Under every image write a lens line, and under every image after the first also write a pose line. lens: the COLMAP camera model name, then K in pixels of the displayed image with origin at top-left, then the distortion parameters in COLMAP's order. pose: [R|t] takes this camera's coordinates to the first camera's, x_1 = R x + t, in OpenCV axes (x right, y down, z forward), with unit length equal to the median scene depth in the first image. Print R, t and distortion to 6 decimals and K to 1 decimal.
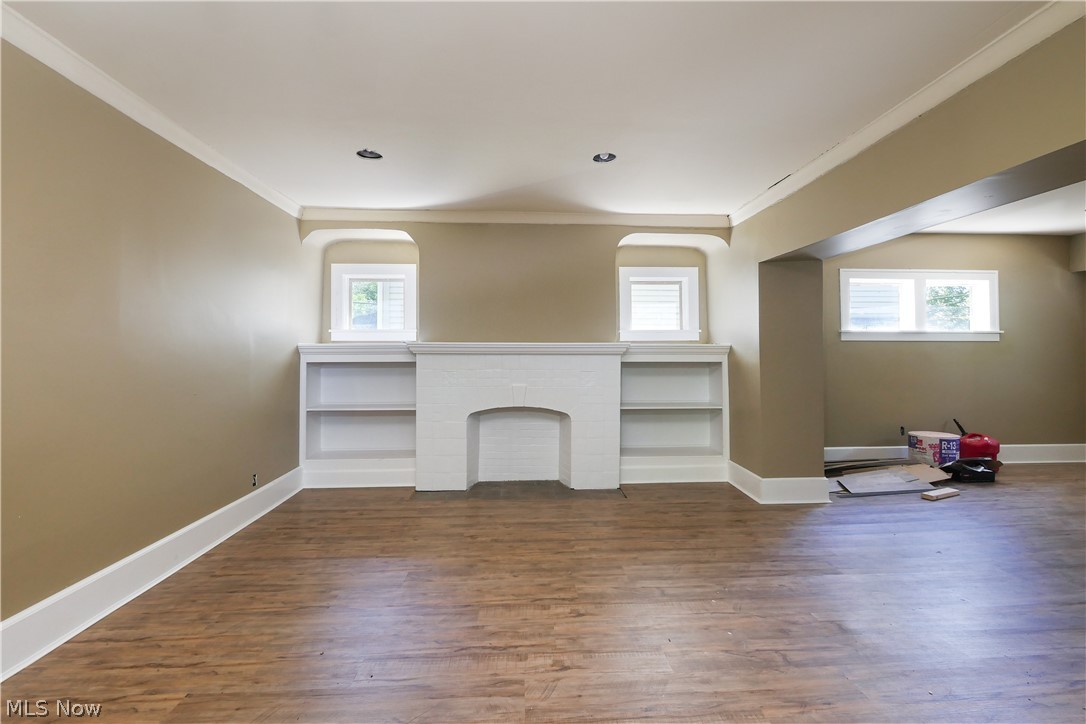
lens RADIAL K [[461.4, 0, 546.5], [0, 461.4, 350.2], [0, 0, 1]] dist [-0.004316, 0.000214]
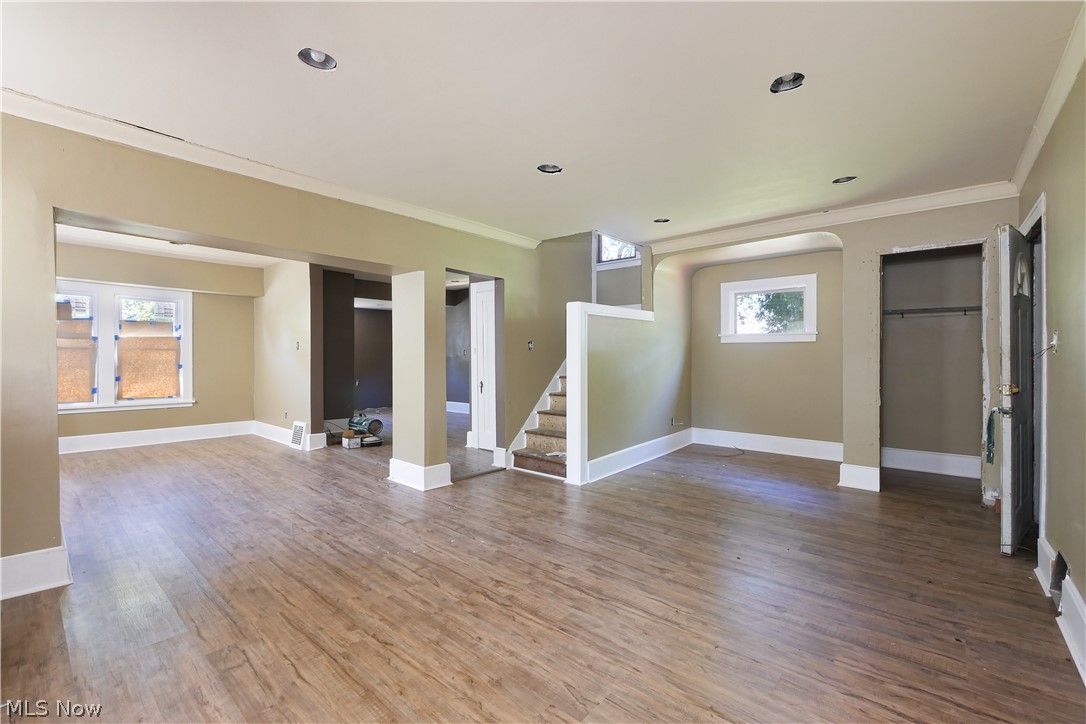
lens RADIAL K [[461.4, 0, 545.3], [0, 461.4, 355.0], [0, 0, 1]] dist [-0.004316, 0.000214]
pose [[-0.714933, 0.004600, 0.699178, -0.439637], [-0.009401, 0.999825, -0.016191, 0.015723], [-0.699130, -0.018148, -0.714764, 0.945989]]
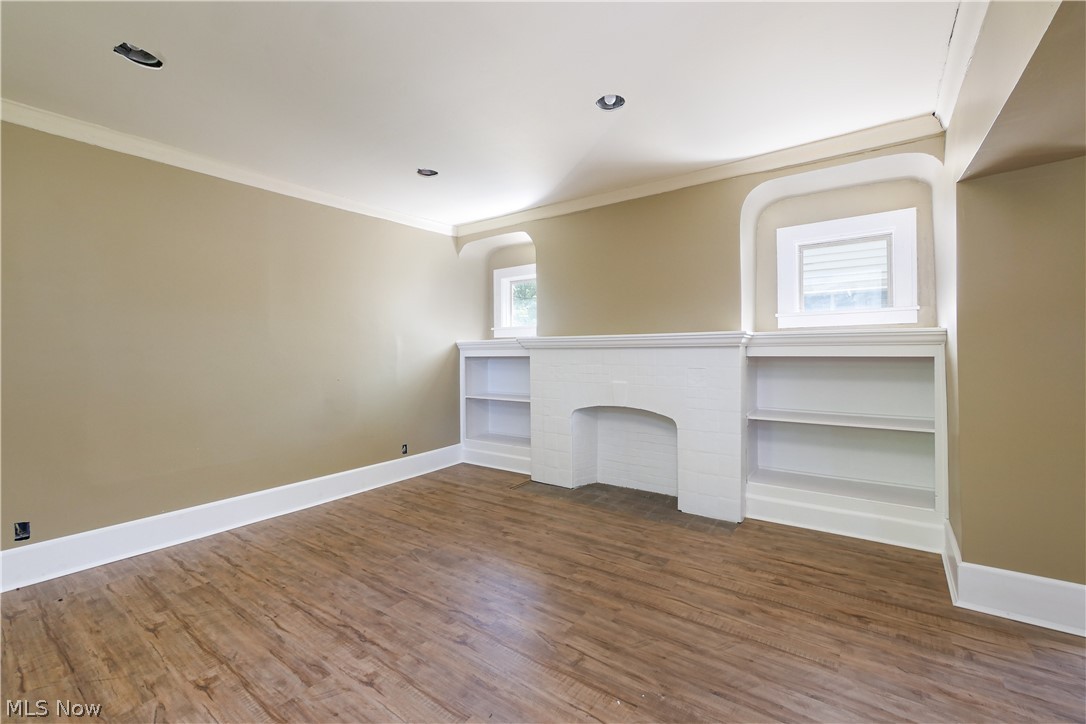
lens RADIAL K [[461.4, 0, 545.1], [0, 461.4, 341.4], [0, 0, 1]] dist [-0.004316, 0.000214]
pose [[0.773242, -0.018866, -0.633830, 0.415252], [0.016060, 0.999819, -0.010167, 0.004042], [0.633908, -0.002318, 0.773405, 0.225996]]
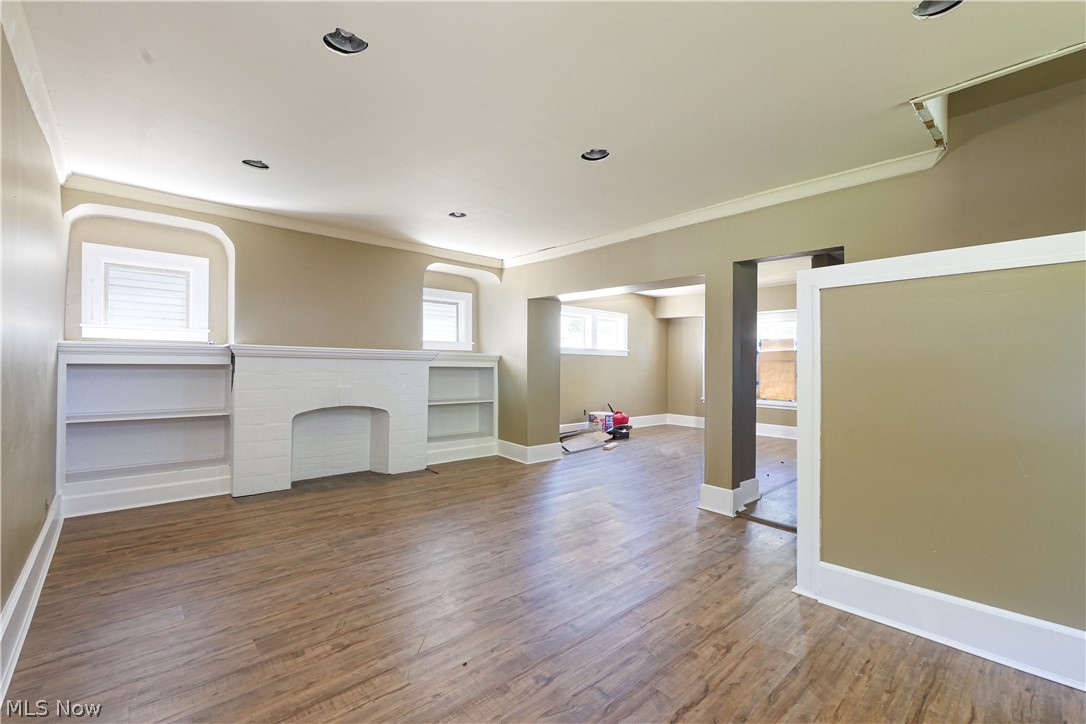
lens RADIAL K [[461.4, 0, 542.6], [0, 461.4, 364.5], [0, 0, 1]] dist [-0.004316, 0.000214]
pose [[0.783003, 0.011449, 0.621912, -0.391234], [-0.023176, 0.999673, 0.010777, -0.000799], [-0.621585, -0.022852, 0.783013, -0.164617]]
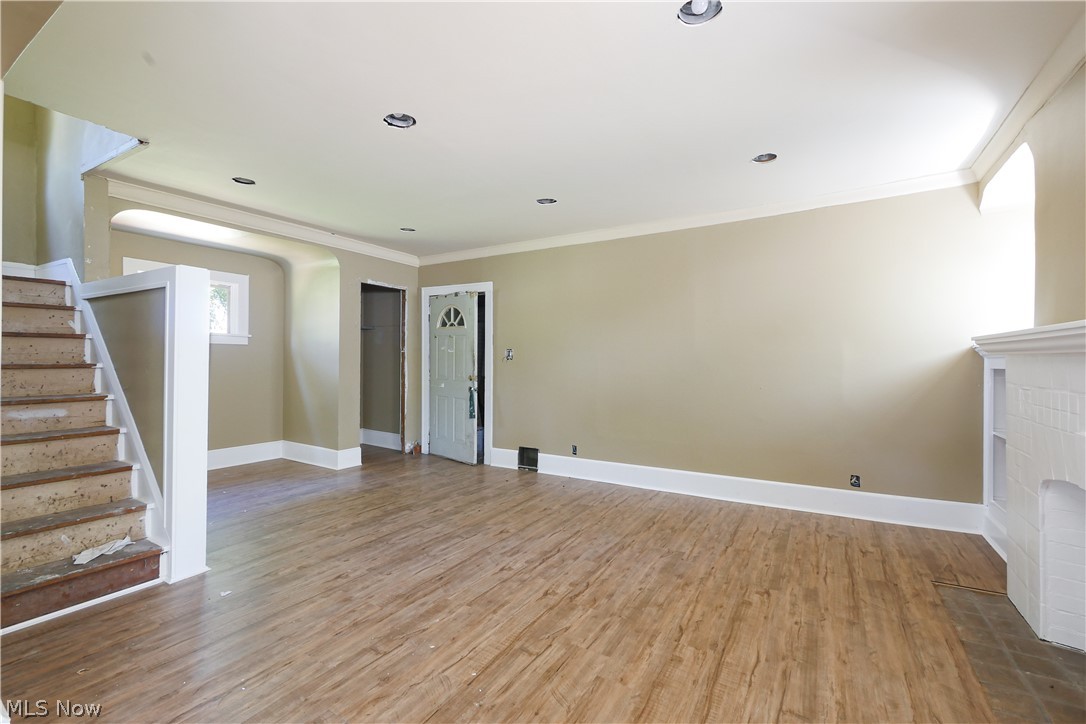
lens RADIAL K [[461.4, 0, 539.7], [0, 461.4, 359.8], [0, 0, 1]] dist [-0.004316, 0.000214]
pose [[-0.576075, -0.003374, -0.817390, 0.535700], [0.009921, 0.999889, -0.011119, 0.013113], [0.817336, -0.014515, -0.575978, 0.884177]]
